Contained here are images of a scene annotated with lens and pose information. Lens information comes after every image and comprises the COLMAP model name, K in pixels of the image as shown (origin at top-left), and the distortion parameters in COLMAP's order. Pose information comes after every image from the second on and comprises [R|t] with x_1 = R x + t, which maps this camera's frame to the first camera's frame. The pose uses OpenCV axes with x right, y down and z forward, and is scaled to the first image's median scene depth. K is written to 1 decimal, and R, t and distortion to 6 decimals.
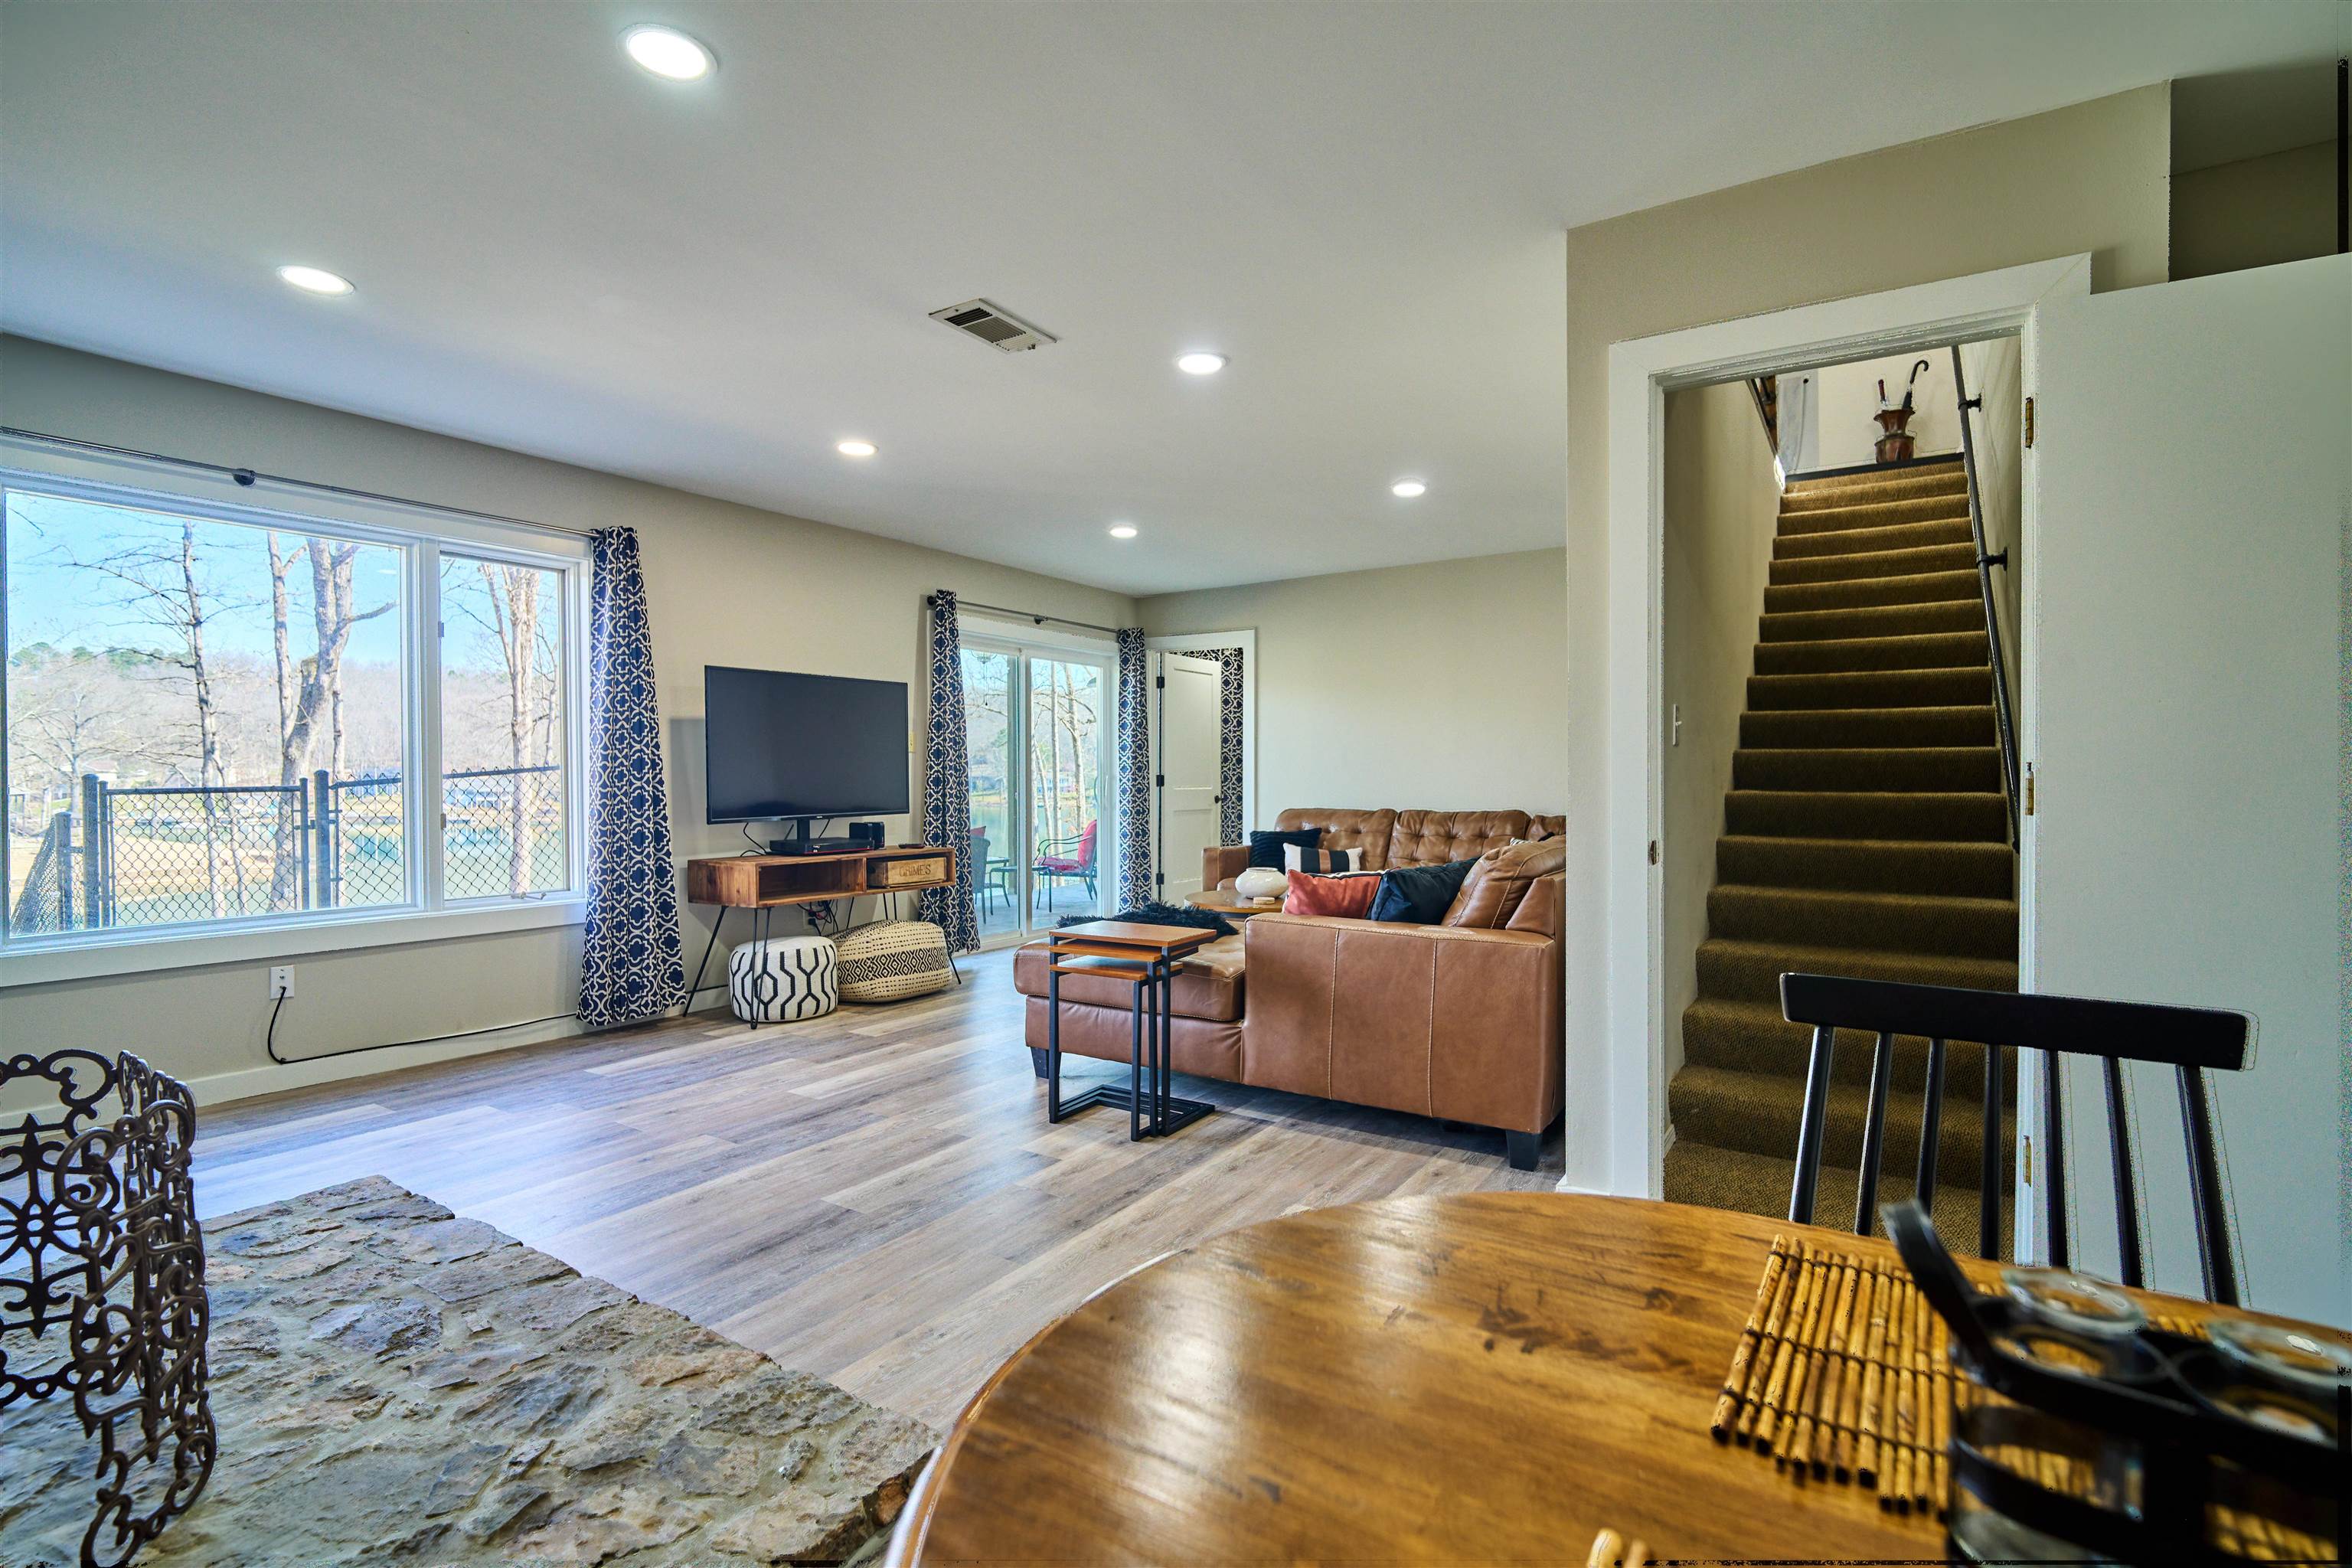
lens RADIAL K [[1085.2, 0, 1173.5], [0, 1085.2, 786.2], [0, 0, 1]] dist [-0.002701, -0.003165]
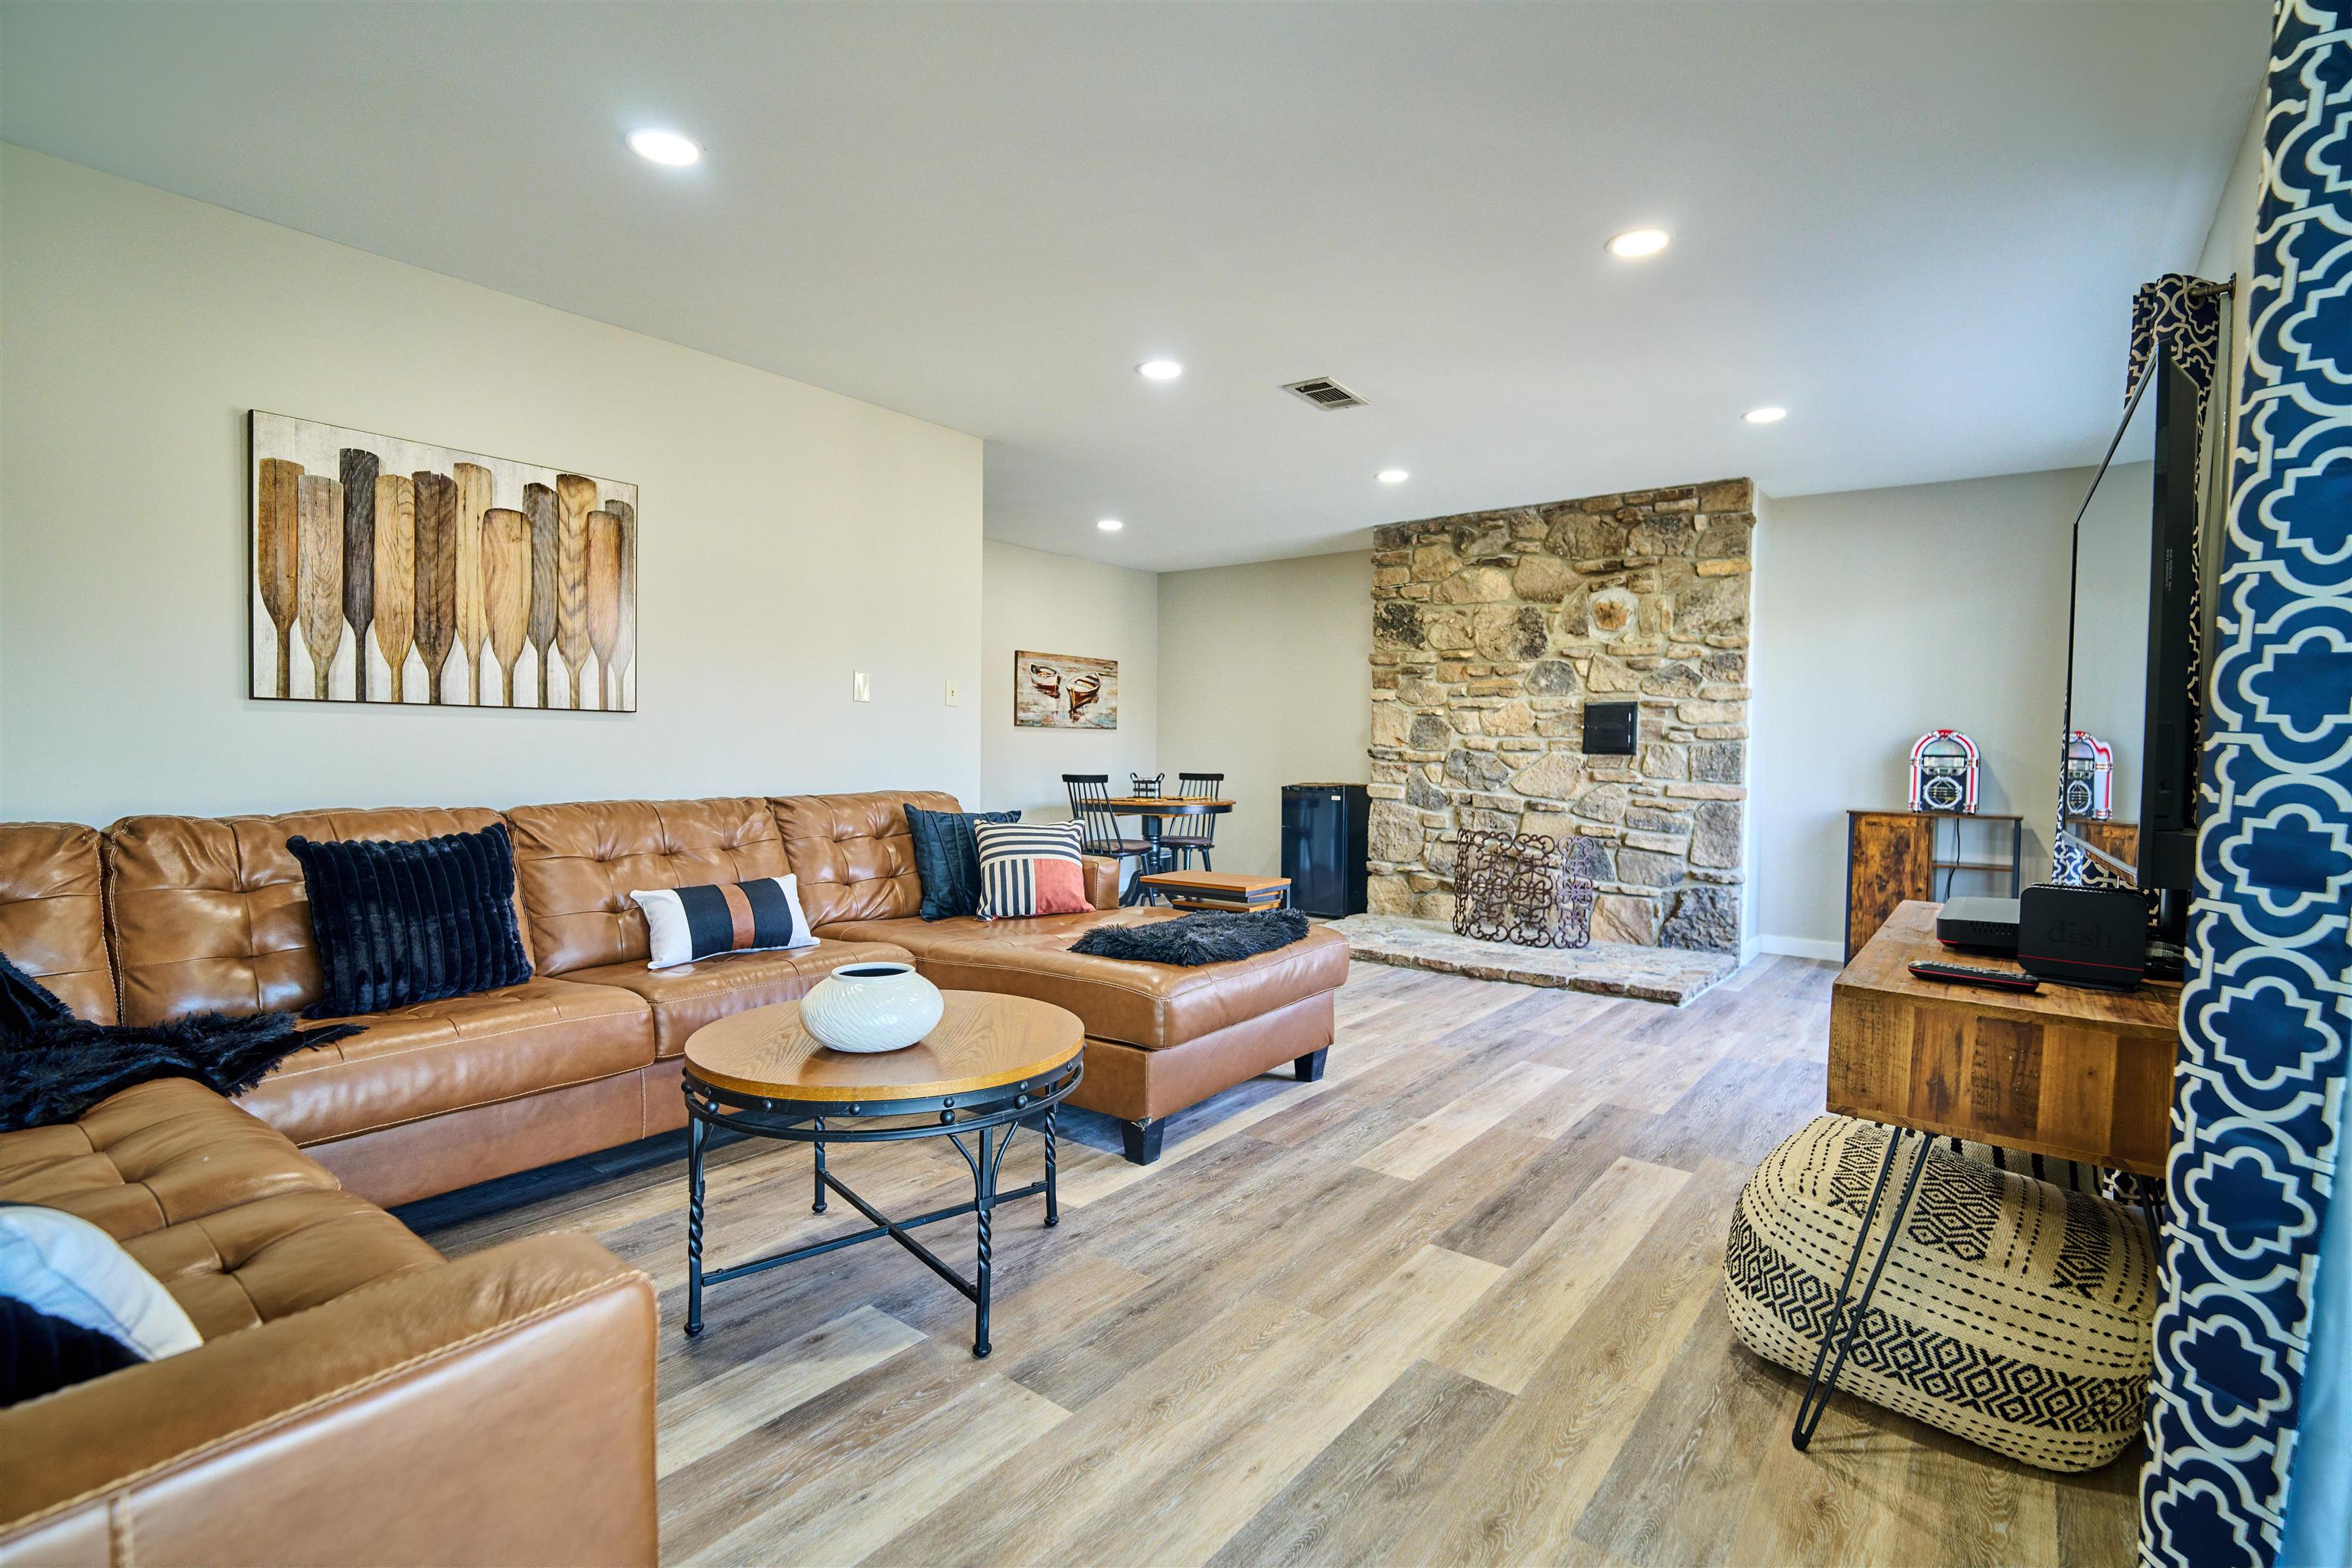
lens RADIAL K [[1085.2, 0, 1177.2], [0, 1085.2, 783.0], [0, 0, 1]] dist [-0.002701, -0.003165]
pose [[-0.997183, 0.000418, 0.075012, -0.039989], [0.003055, 0.999381, 0.035045, -0.006673], [-0.074951, 0.035175, -0.996567, 1.068442]]
